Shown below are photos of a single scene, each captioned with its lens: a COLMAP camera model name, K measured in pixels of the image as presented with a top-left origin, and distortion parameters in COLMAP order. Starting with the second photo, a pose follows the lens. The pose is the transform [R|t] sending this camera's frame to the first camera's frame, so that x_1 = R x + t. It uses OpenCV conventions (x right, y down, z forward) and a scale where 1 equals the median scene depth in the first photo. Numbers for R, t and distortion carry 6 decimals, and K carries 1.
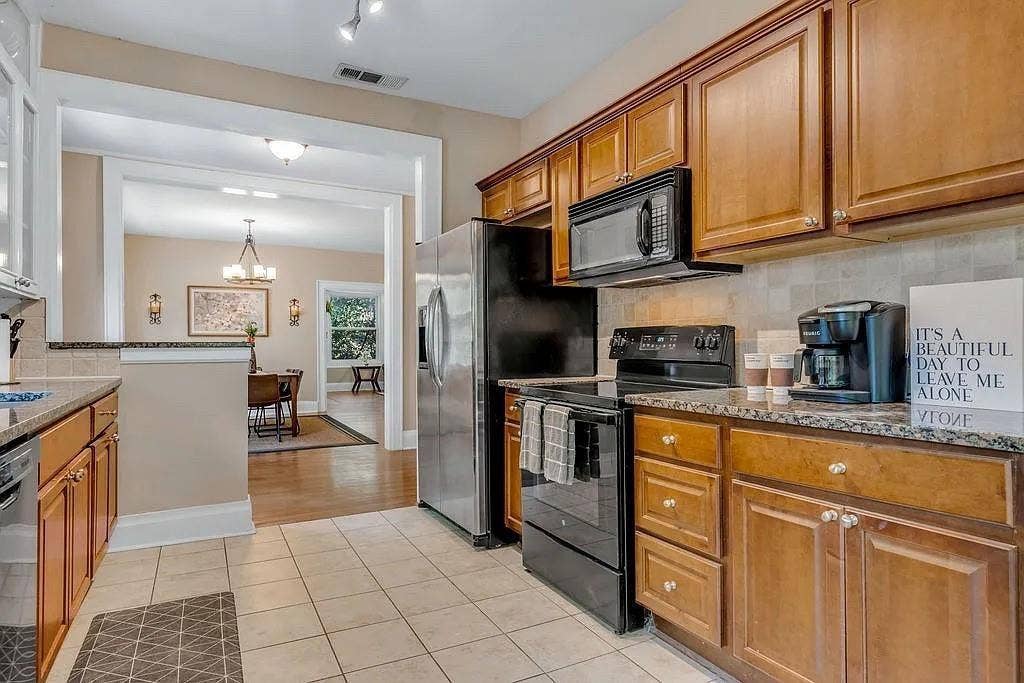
lens RADIAL K [[578.6, 0, 516.9], [0, 578.6, 344.1], [0, 0, 1]] dist [0.002202, -0.002090]
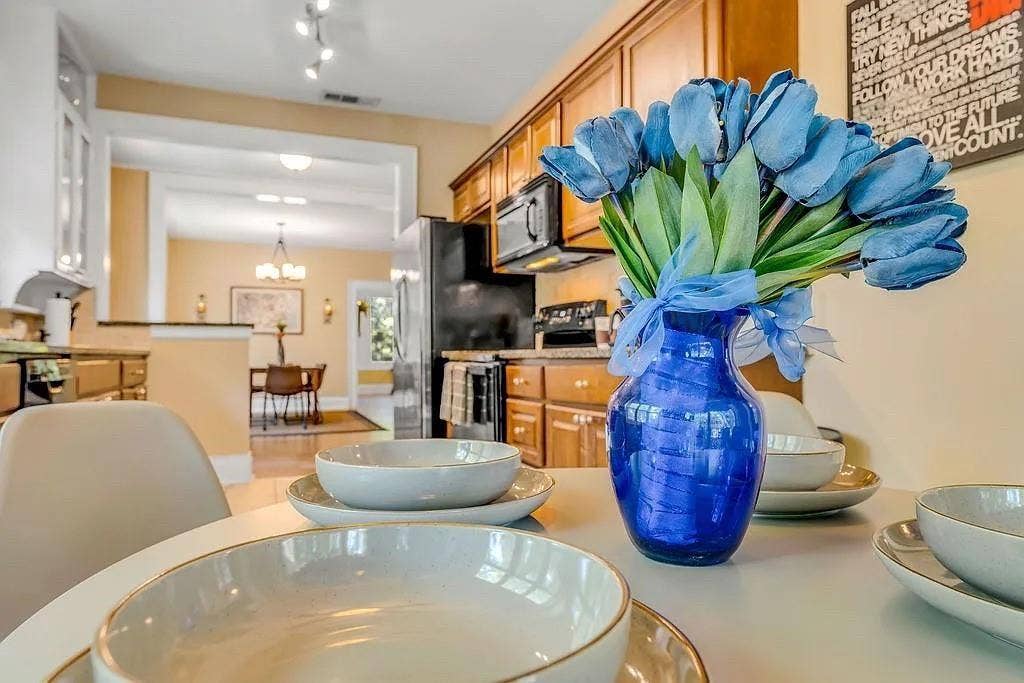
lens RADIAL K [[644.4, 0, 507.4], [0, 644.4, 347.7], [0, 0, 1]] dist [0.004745, 0.001929]
pose [[0.989570, 0.001061, -0.144046, 0.249508], [-0.003109, 0.999897, -0.013996, 0.061338], [0.144016, 0.014298, 0.989472, -0.241873]]
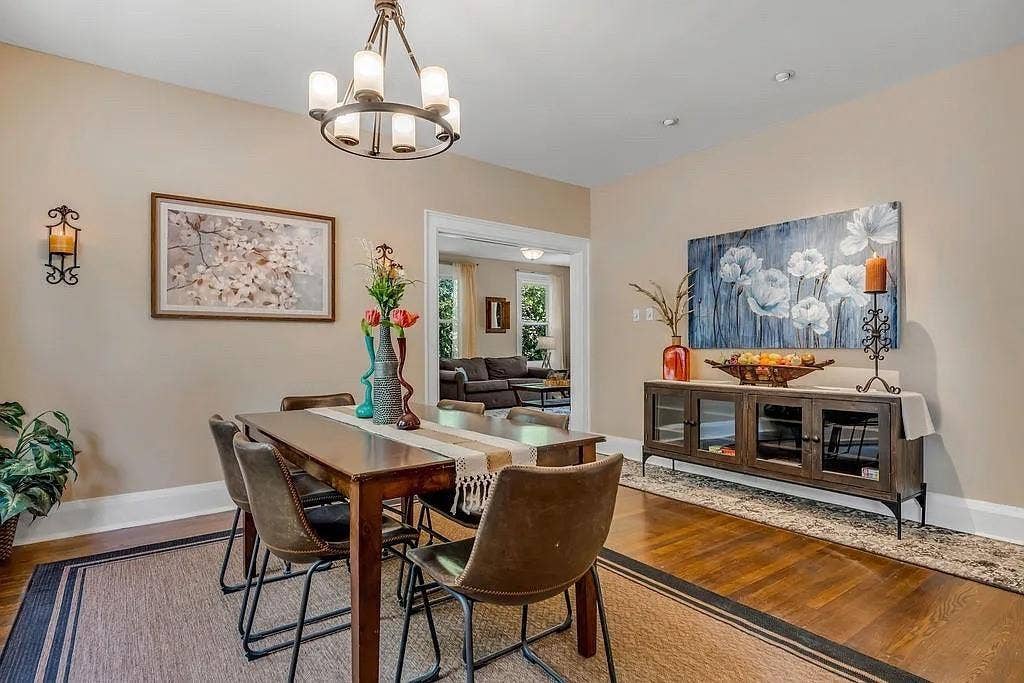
lens RADIAL K [[549.8, 0, 514.7], [0, 549.8, 342.2], [0, 0, 1]] dist [0.018446, 0.000514]
pose [[0.991268, 0.003645, 0.131809, -0.800429], [-0.002515, 0.999959, -0.008737, 0.015937], [-0.131835, 0.008329, 0.991237, 1.265312]]
